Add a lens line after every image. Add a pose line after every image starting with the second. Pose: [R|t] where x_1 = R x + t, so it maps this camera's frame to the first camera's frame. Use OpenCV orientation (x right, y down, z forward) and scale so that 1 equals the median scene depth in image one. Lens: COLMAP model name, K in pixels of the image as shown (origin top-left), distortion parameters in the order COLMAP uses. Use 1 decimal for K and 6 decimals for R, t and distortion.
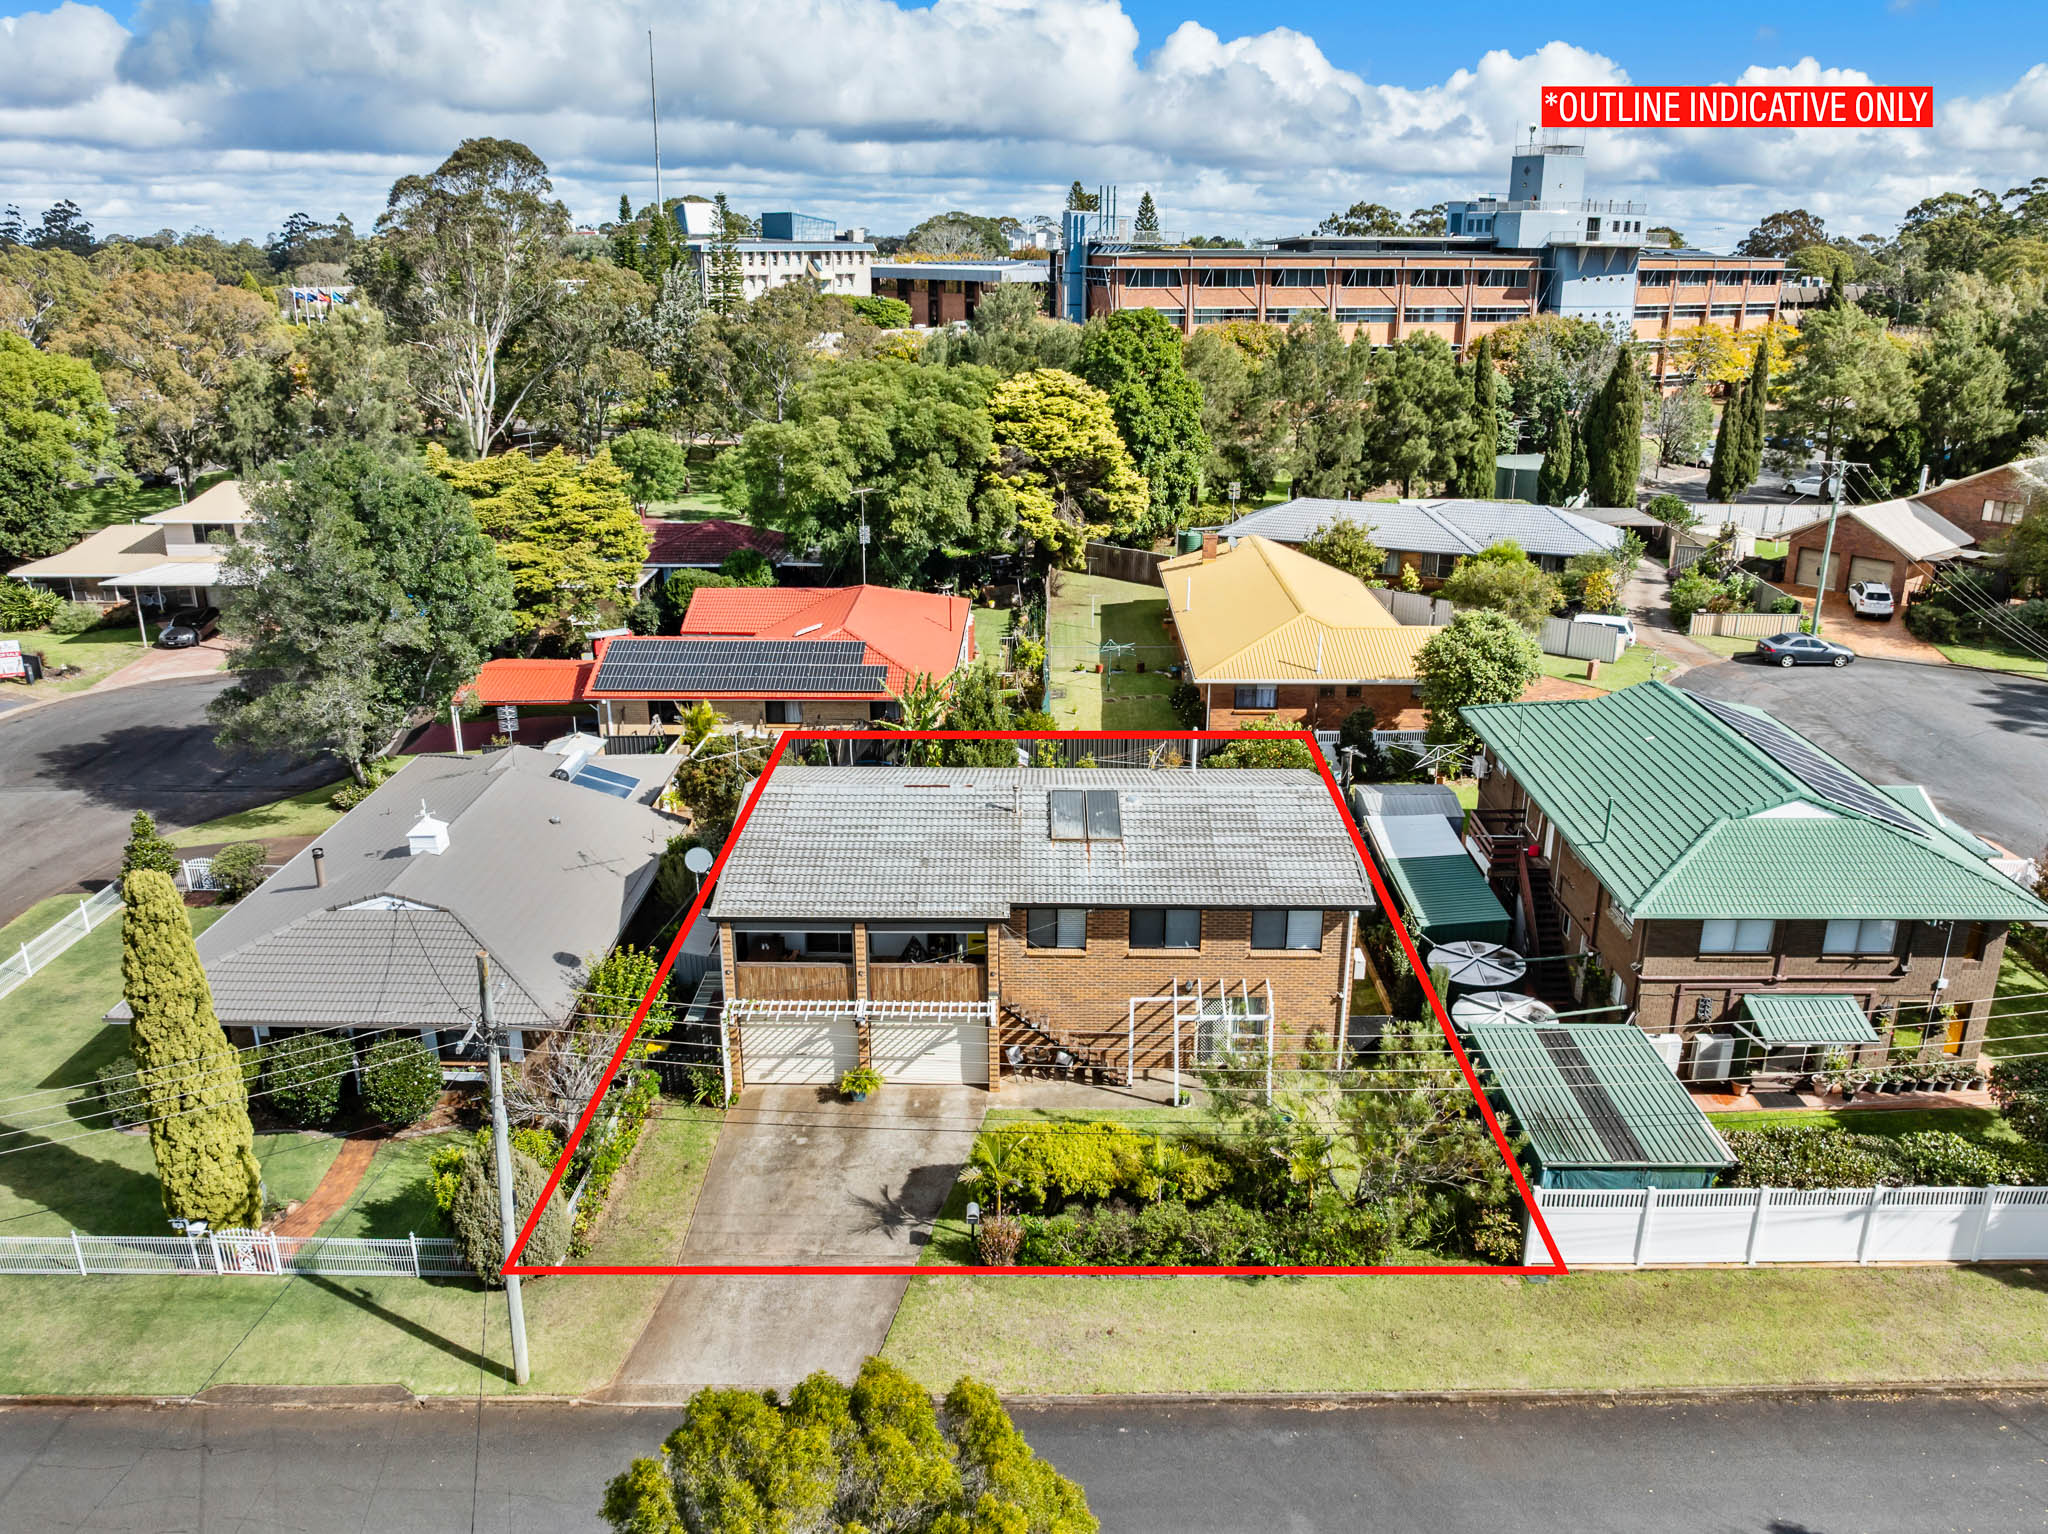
lens RADIAL K [[1628.7, 0, 992.3], [0, 1628.7, 764.4], [0, 0, 1]] dist [-0.040764, 0.002507]
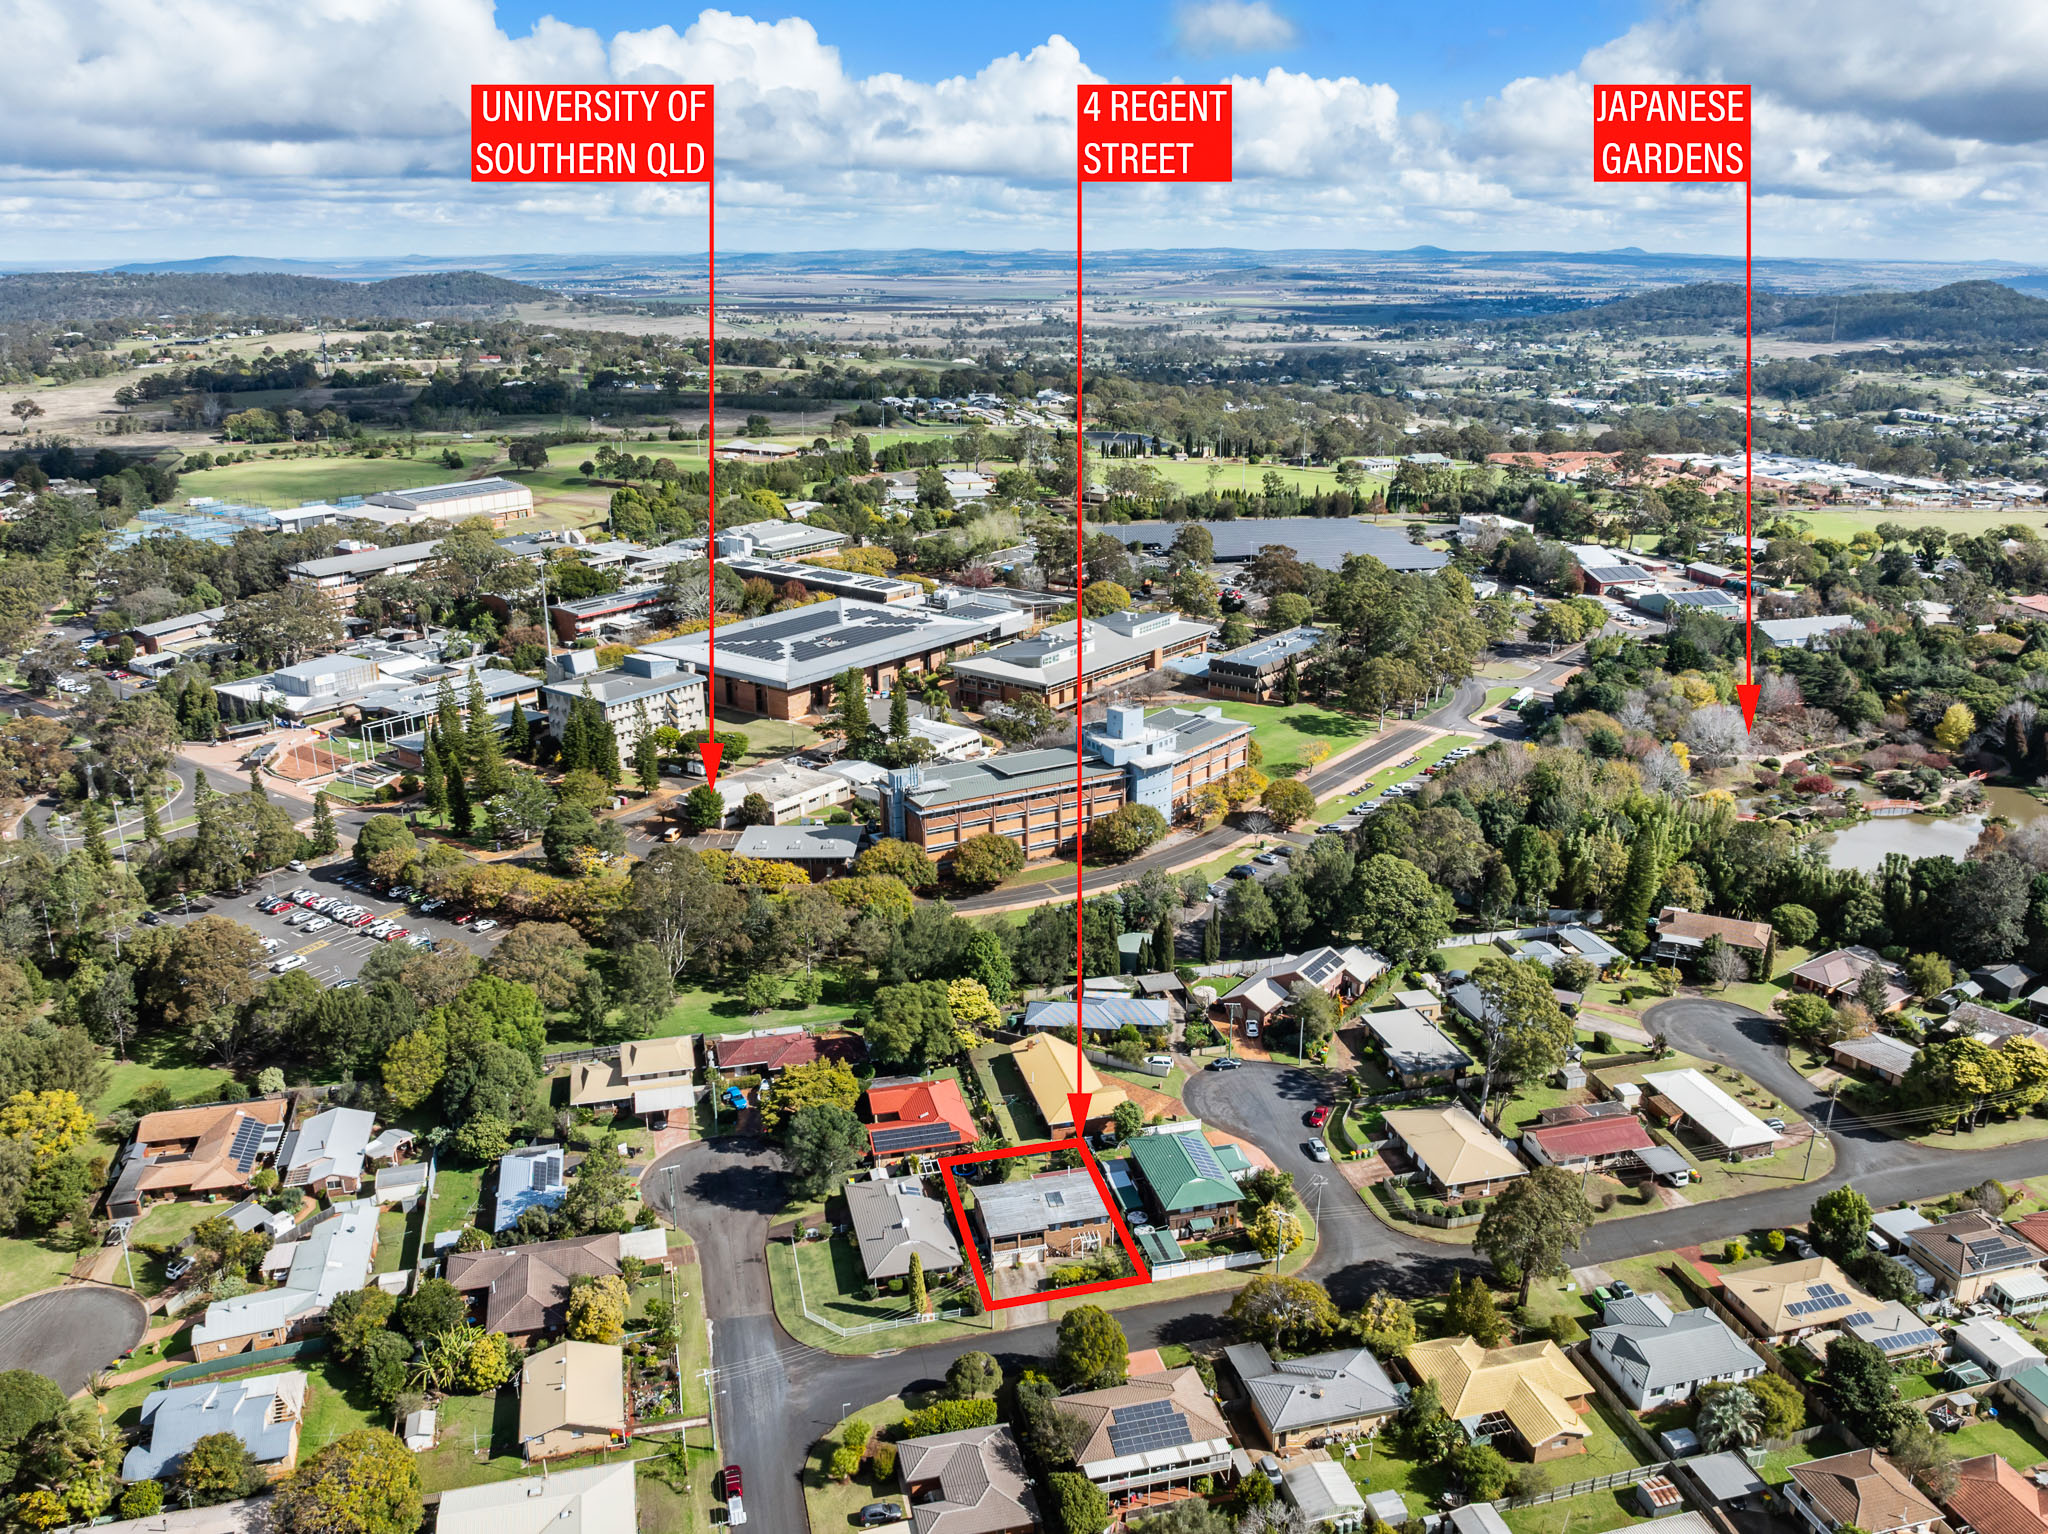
lens RADIAL K [[1687.0, 0, 1024.0], [0, 1687.0, 767.0], [0, 0, 1]] dist [-0.156951, 0.000690]
pose [[0.963910, -0.083611, 0.252758, -1.201526], [0.086803, 0.996224, -0.001484, -1.277561], [-0.251680, 0.023371, 0.967528, -3.848831]]
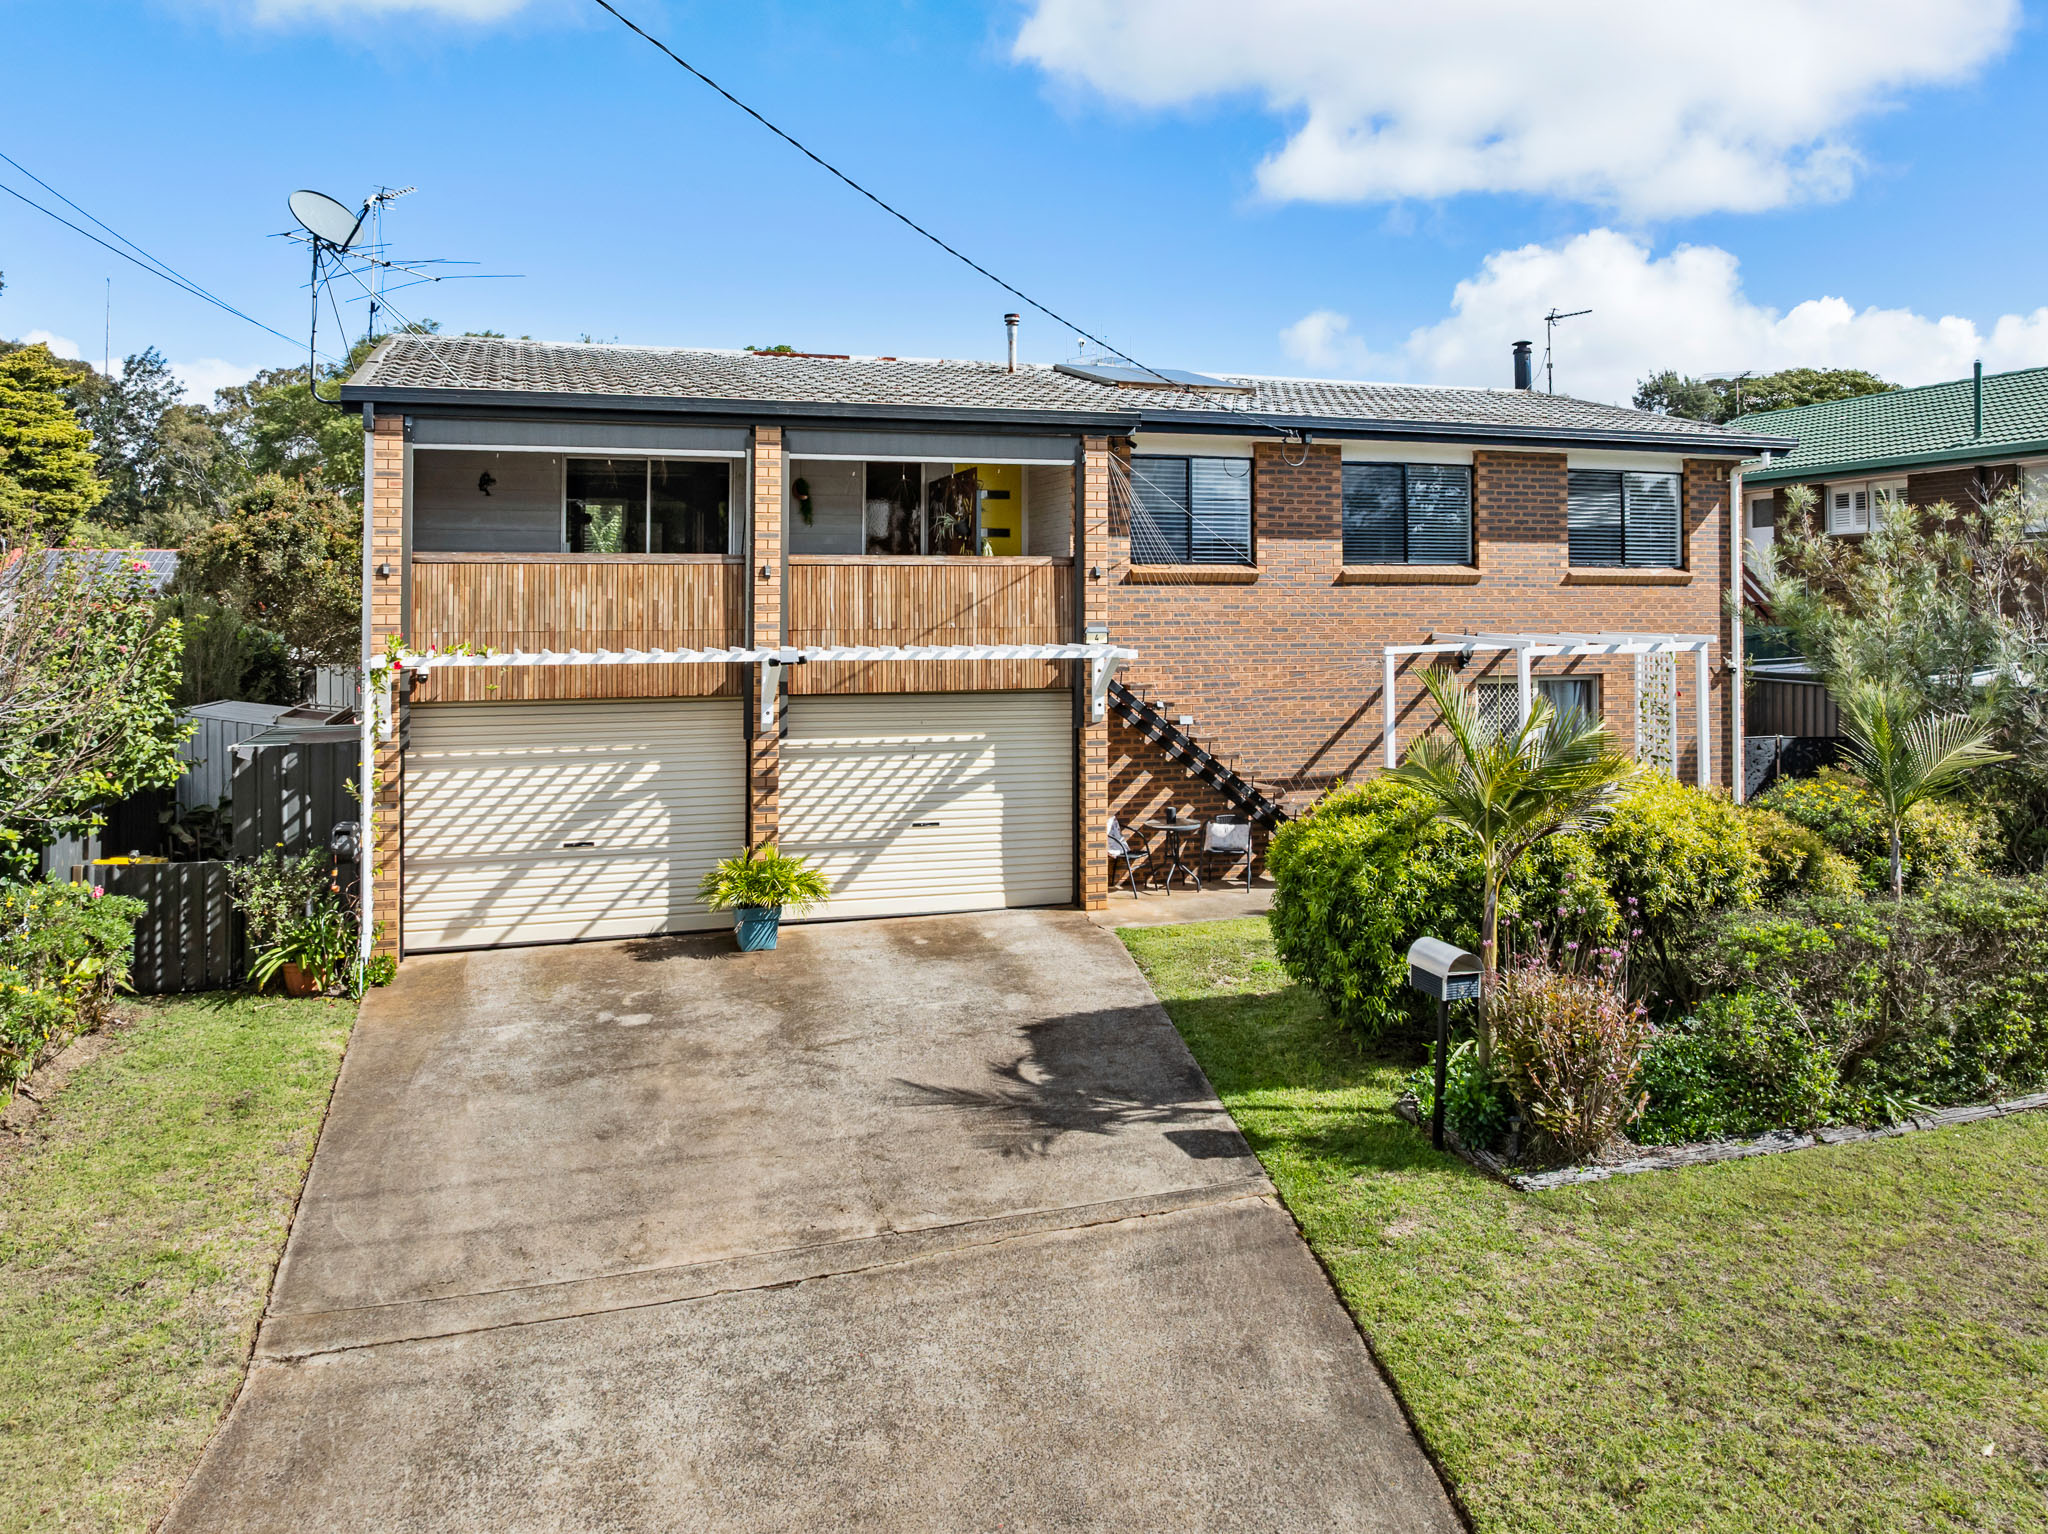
lens RADIAL K [[1628.7, 0, 992.3], [0, 1628.7, 764.4], [0, 0, 1]] dist [-0.040764, 0.002507]
pose [[0.915633, 0.012236, 0.401829, -0.182597], [0.123738, 0.942434, -0.310657, 0.291781], [-0.382498, 0.334169, 0.861409, 0.669244]]
